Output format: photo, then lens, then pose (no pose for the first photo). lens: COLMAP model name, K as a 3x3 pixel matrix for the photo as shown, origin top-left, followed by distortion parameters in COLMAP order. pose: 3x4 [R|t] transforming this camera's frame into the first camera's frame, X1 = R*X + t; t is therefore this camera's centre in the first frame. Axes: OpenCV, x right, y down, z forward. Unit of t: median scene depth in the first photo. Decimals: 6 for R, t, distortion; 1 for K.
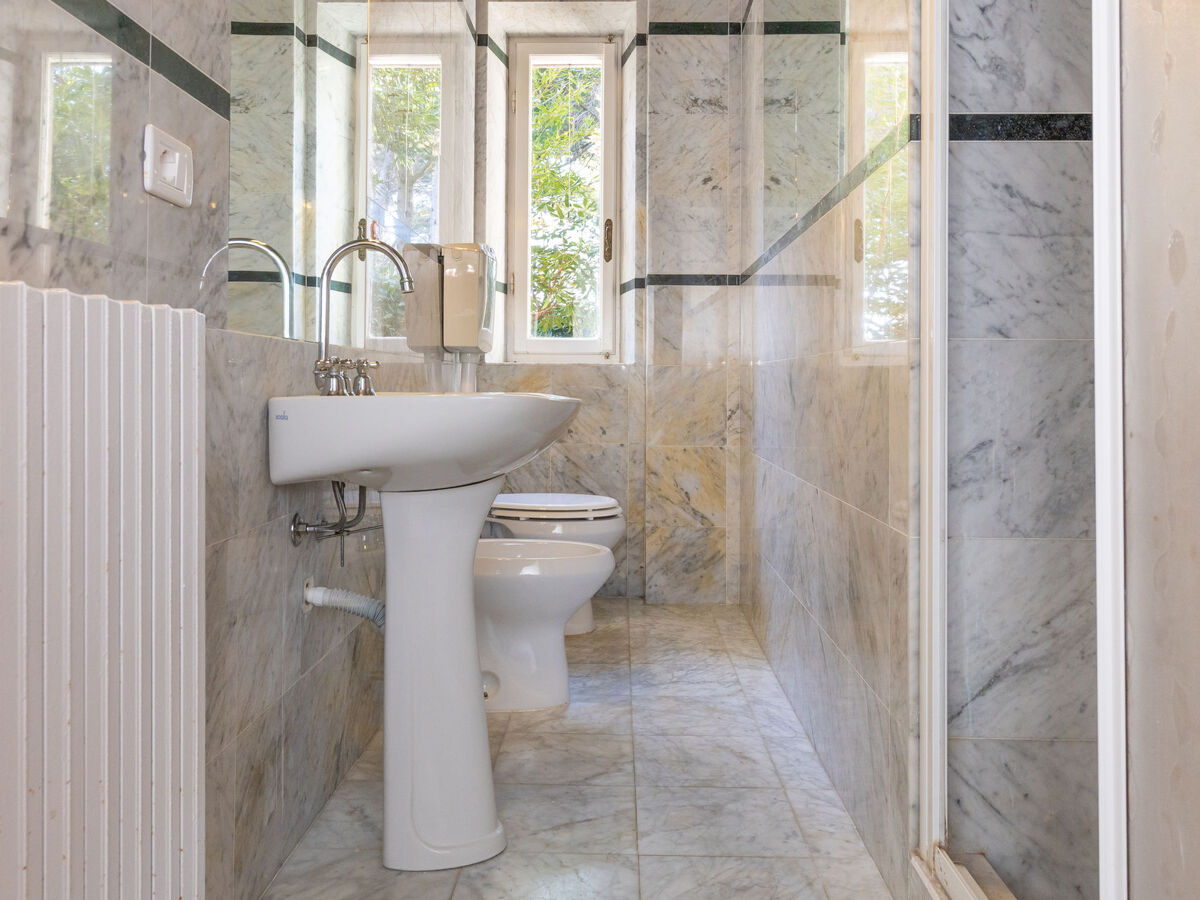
lens RADIAL K [[844.0, 0, 598.5], [0, 844.0, 399.9], [0, 0, 1]] dist [0.001150, -0.000577]
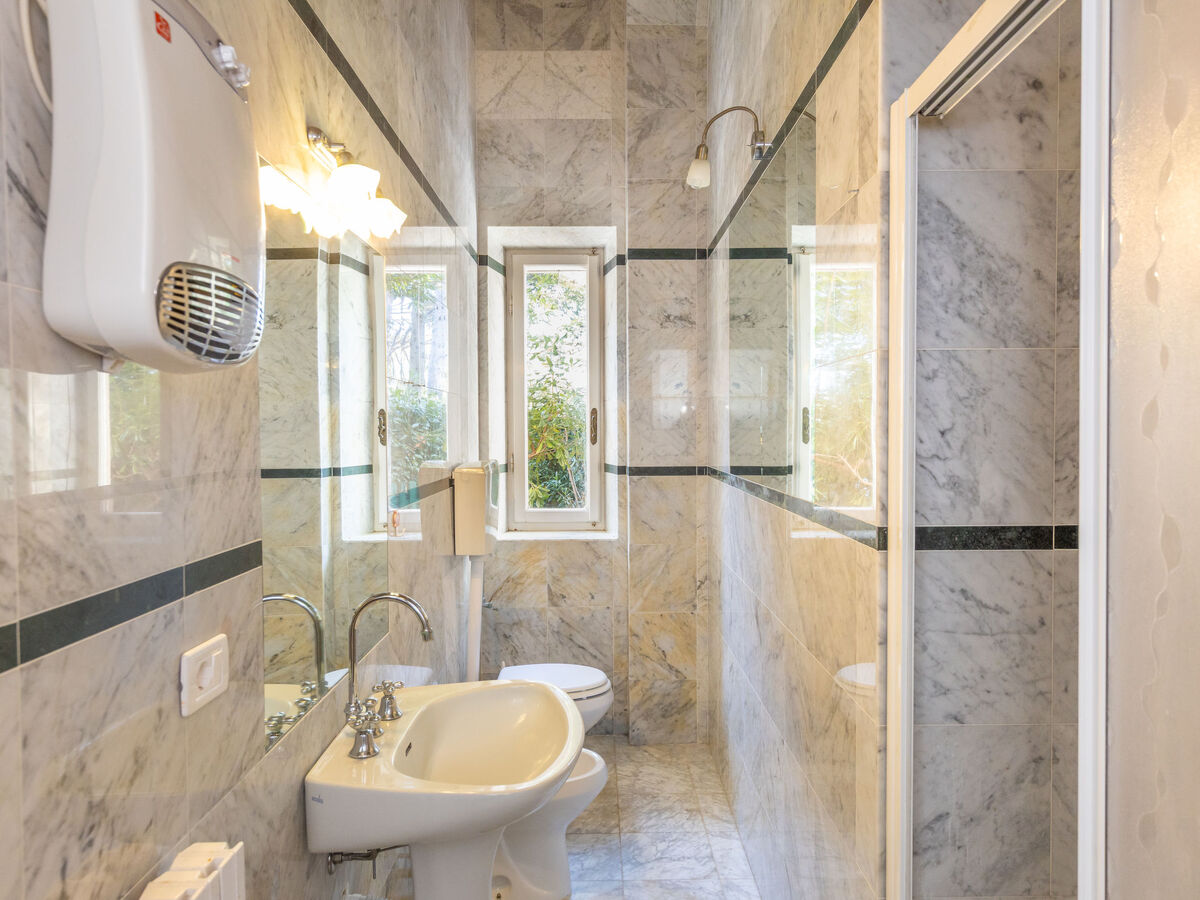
lens RADIAL K [[693.6, 0, 600.0], [0, 693.6, 450.0], [0, 0, 1]] dist [-0.002195, 0.000786]
pose [[0.999403, -0.012059, 0.032373, -0.015268], [0.010923, 0.999326, 0.035056, -0.254317], [-0.032774, -0.034681, 0.998861, 0.051339]]
